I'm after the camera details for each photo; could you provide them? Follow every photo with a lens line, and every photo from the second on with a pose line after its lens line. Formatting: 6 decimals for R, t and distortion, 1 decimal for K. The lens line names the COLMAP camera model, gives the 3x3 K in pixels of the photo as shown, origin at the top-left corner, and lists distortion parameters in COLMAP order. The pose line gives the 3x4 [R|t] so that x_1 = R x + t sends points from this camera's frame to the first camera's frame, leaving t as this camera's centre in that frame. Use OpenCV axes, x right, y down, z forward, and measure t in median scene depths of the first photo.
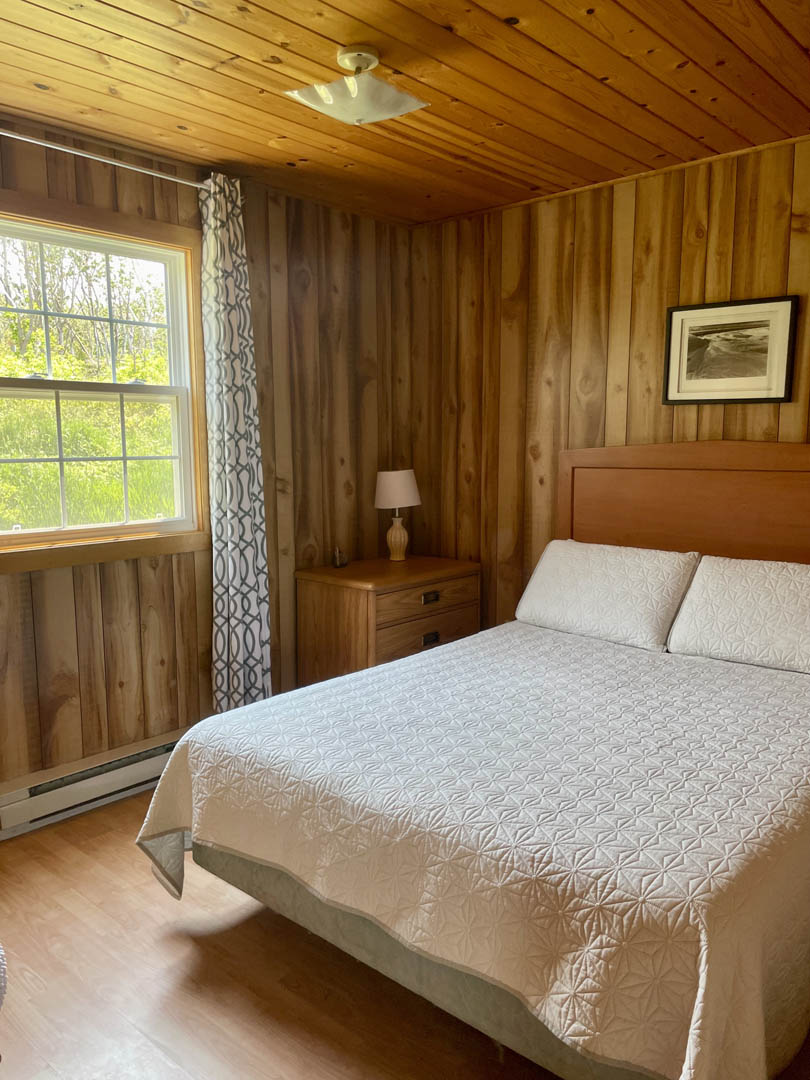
lens RADIAL K [[830.4, 0, 405.0], [0, 830.4, 540.0], [0, 0, 1]] dist [0.097343, -0.130658]
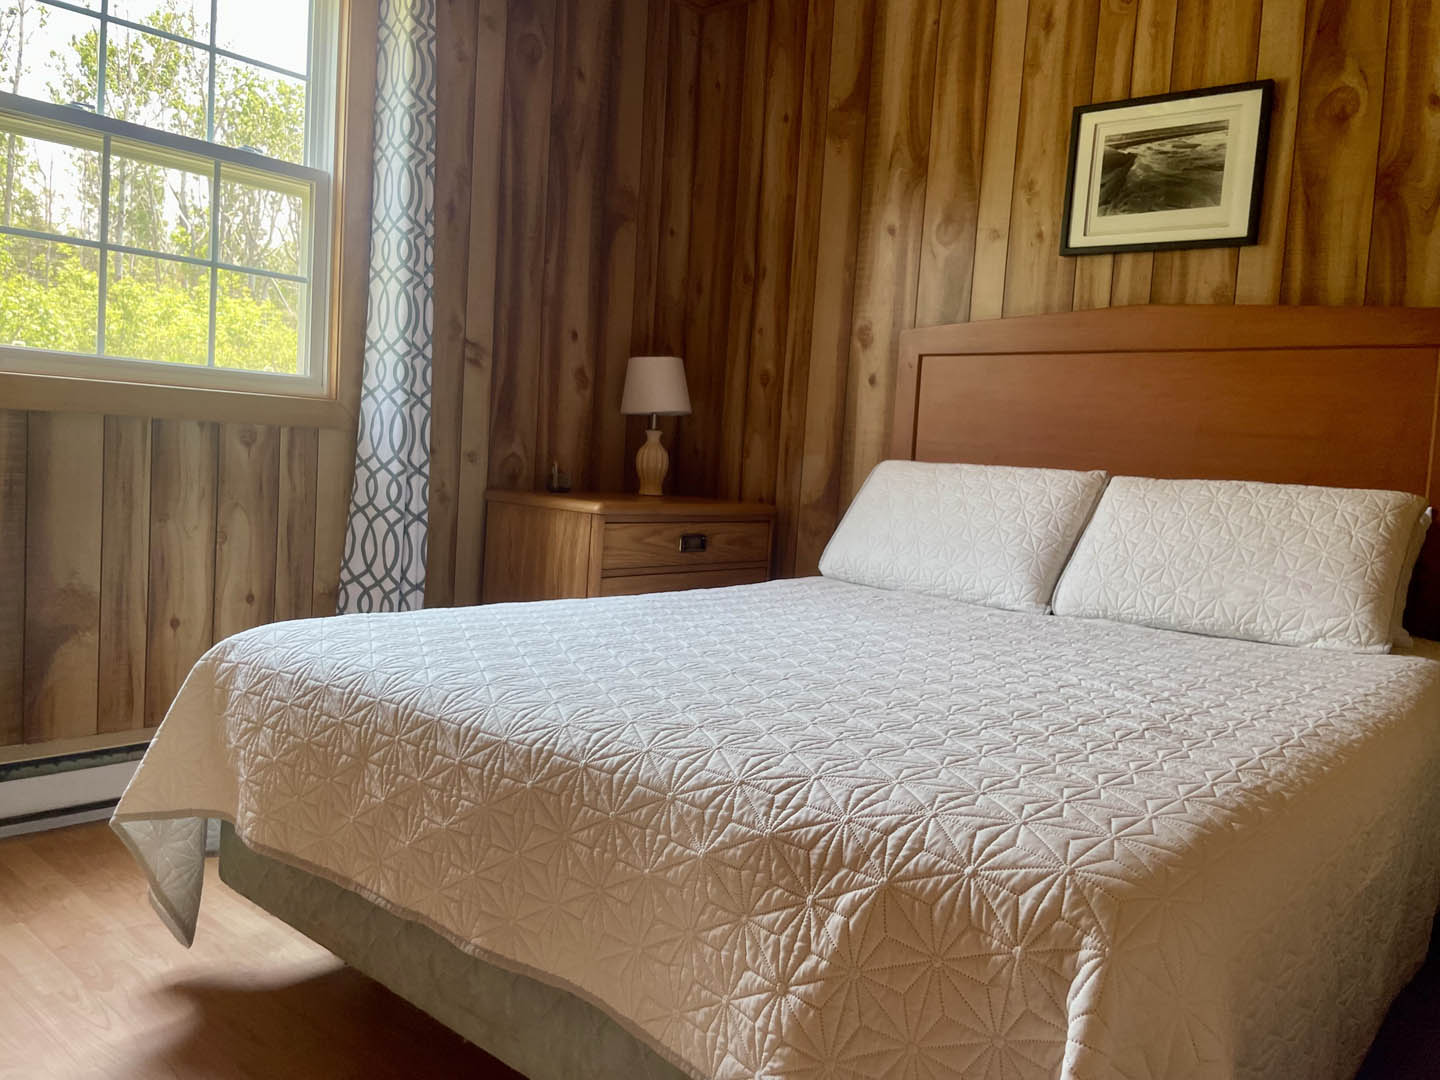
lens RADIAL K [[1107.3, 0, 730.1], [0, 1107.3, 519.2], [0, 0, 1]] dist [0.097343, -0.130658]
pose [[0.997905, 0.062794, 0.015588, 0.050211], [-0.061578, 0.995715, -0.068989, 0.120685], [-0.019854, 0.067884, 0.997496, 0.149903]]
